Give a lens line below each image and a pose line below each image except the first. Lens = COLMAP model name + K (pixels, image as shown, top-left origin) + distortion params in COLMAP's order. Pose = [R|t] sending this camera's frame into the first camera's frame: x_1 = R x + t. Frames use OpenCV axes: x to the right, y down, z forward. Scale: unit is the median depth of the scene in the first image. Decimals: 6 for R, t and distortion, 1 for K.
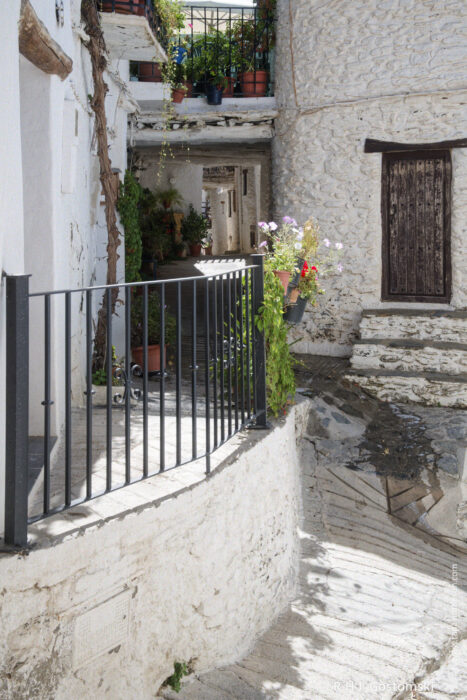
lens RADIAL K [[902.5, 0, 233.3], [0, 902.5, 349.1], [0, 0, 1]] dist [0.001801, 0.000000]
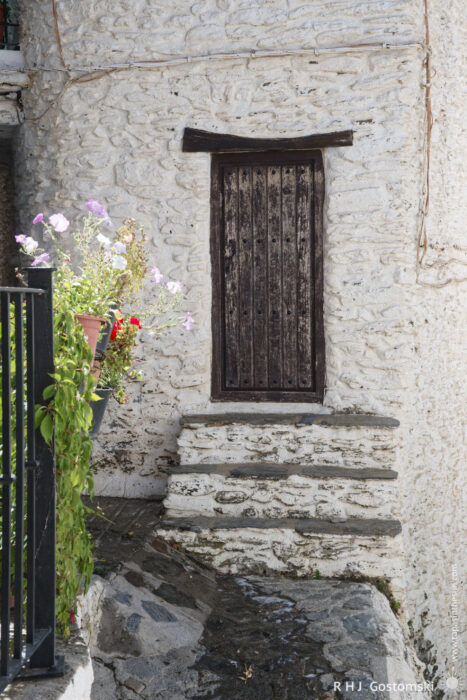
lens RADIAL K [[1123.6, 0, 236.3], [0, 1123.6, 348.8], [0, 0, 1]] dist [0.399874, 0.000000]
pose [[0.965760, -0.002079, 0.259430, -0.015664], [0.034183, 0.992270, -0.119300, 0.002670], [-0.257177, 0.124083, 0.958365, 0.284315]]
